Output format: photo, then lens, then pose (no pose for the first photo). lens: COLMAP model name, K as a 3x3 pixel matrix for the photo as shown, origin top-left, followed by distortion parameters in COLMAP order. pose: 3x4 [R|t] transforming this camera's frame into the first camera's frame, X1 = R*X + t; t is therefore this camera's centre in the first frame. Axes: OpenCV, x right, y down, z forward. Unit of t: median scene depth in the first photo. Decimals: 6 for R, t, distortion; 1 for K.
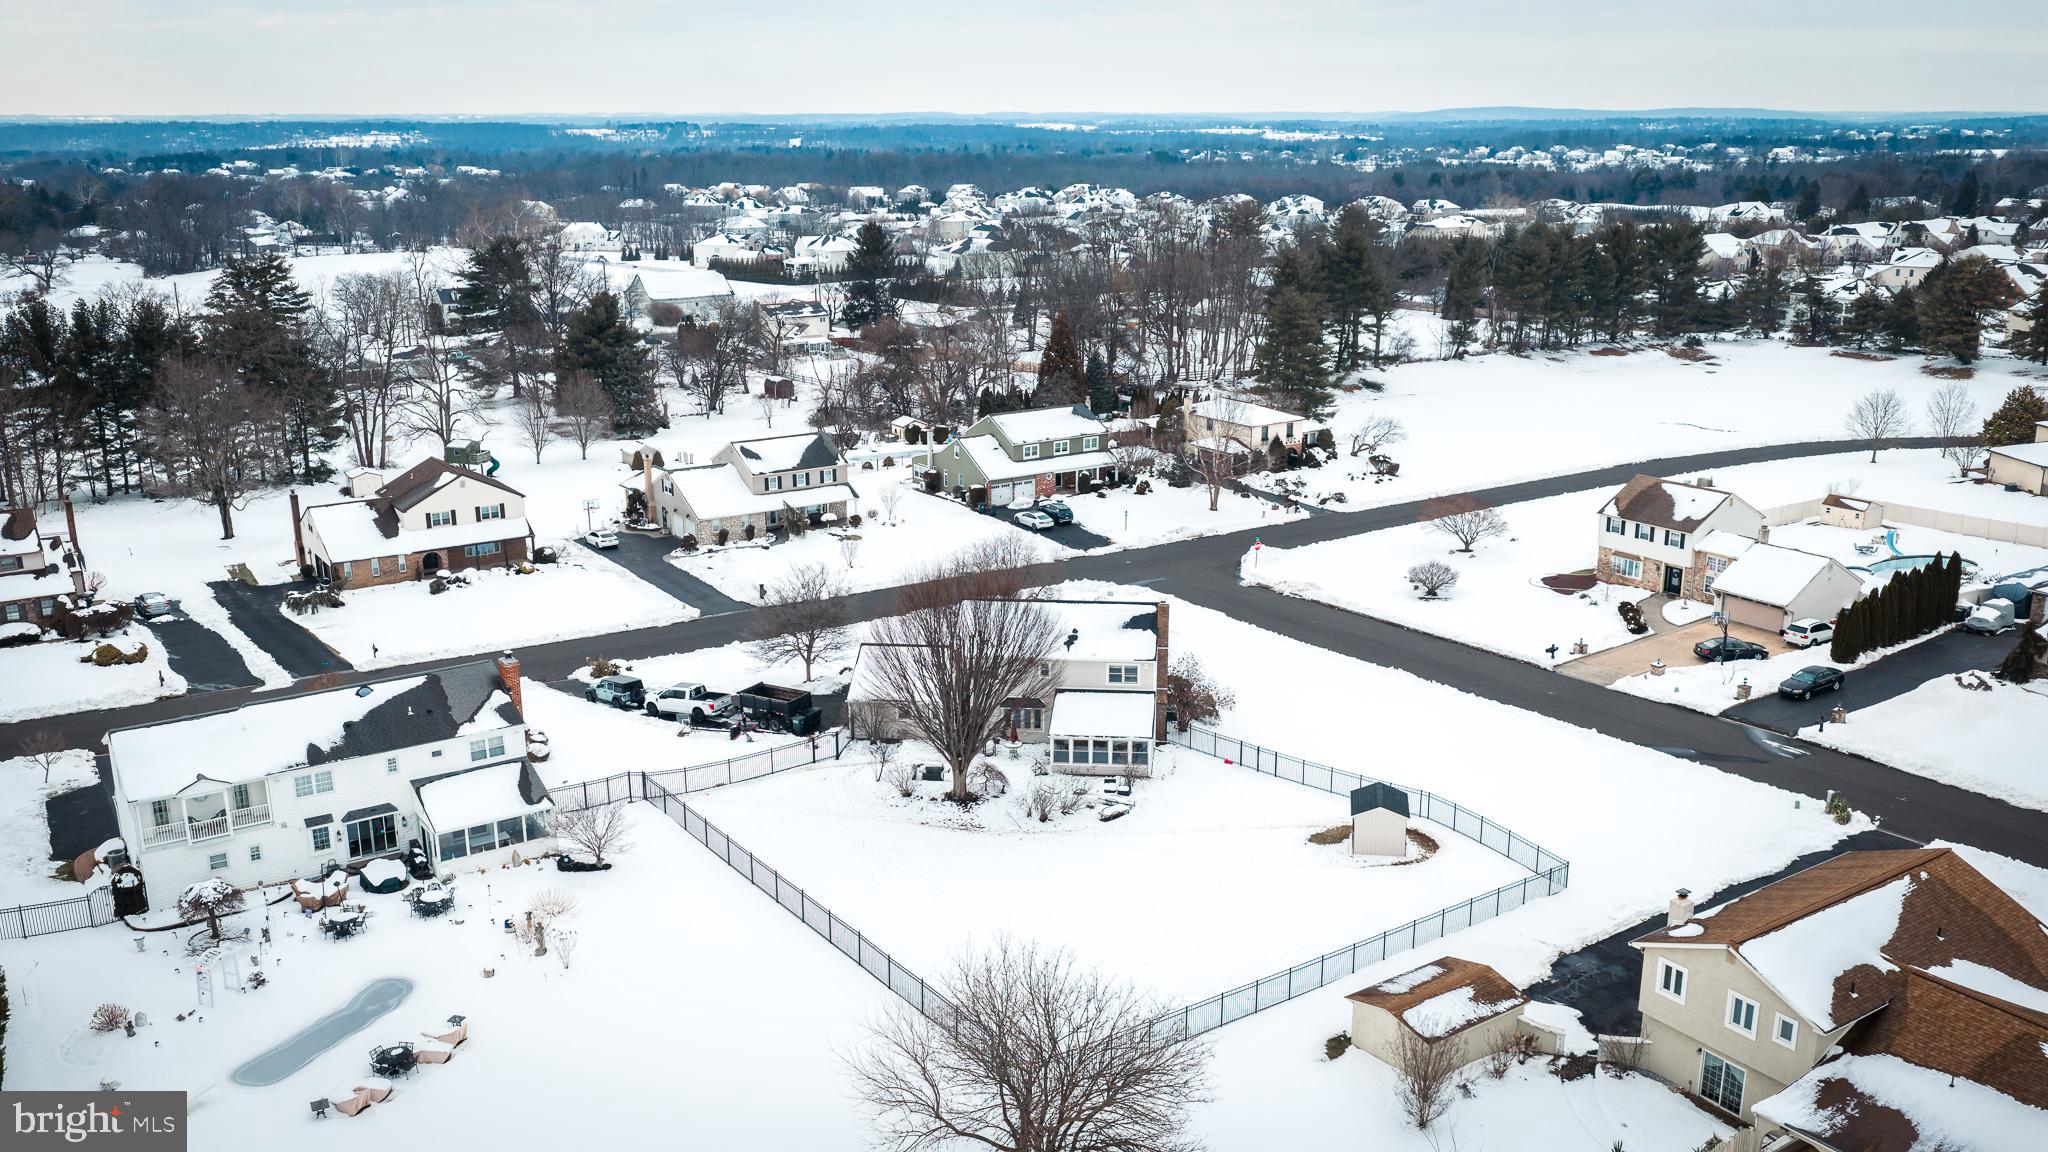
lens RADIAL K [[1692.8, 0, 1037.0], [0, 1692.8, 586.1], [0, 0, 1]] dist [0.029458, -0.070981]
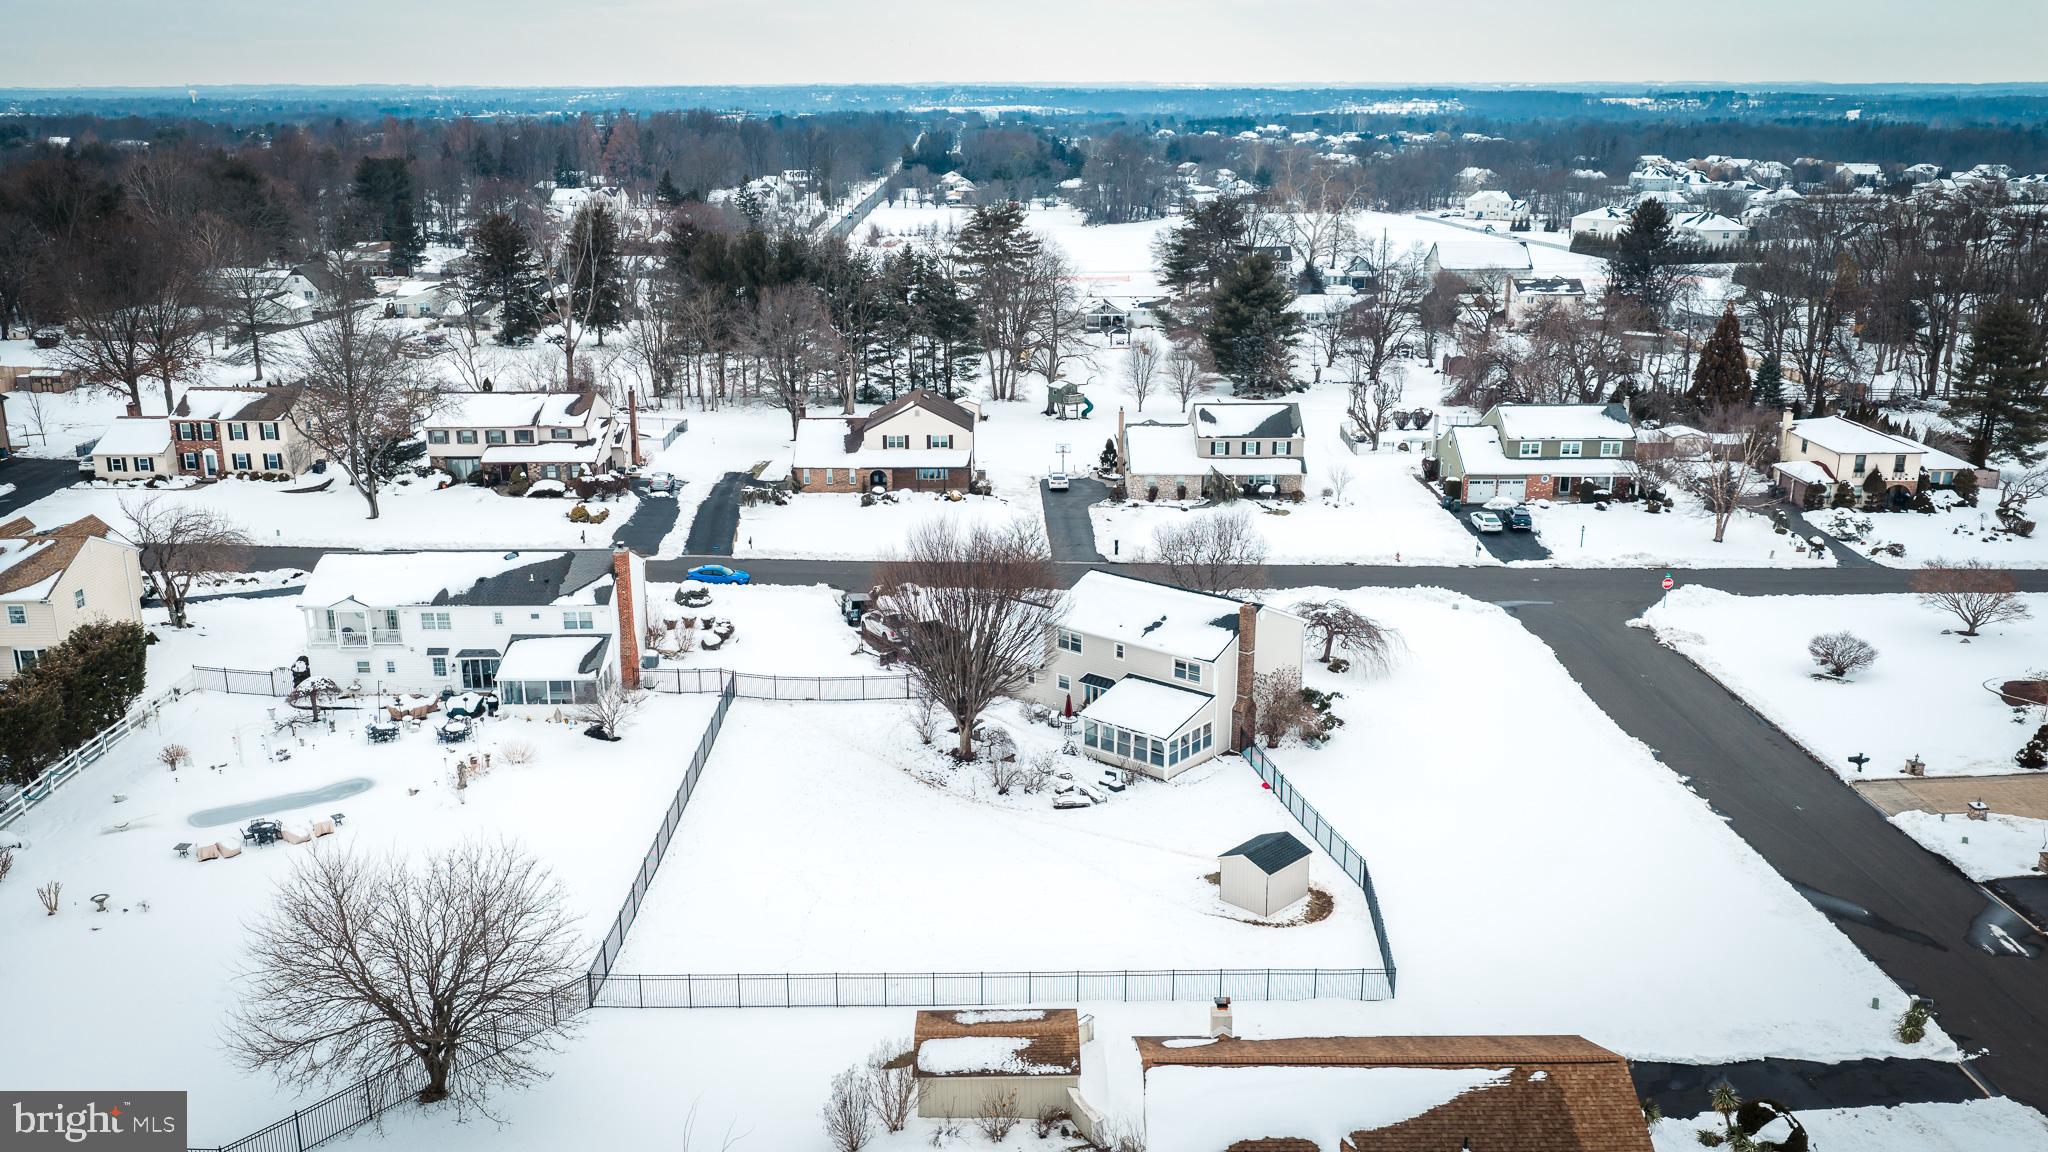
lens RADIAL K [[1692.8, 0, 1037.0], [0, 1692.8, 586.1], [0, 0, 1]] dist [0.029458, -0.070981]
pose [[0.833262, 0.159567, -0.529351, 0.298237], [-0.150483, 0.986755, 0.060569, -0.024664], [0.532005, 0.029188, 0.846238, 0.098344]]
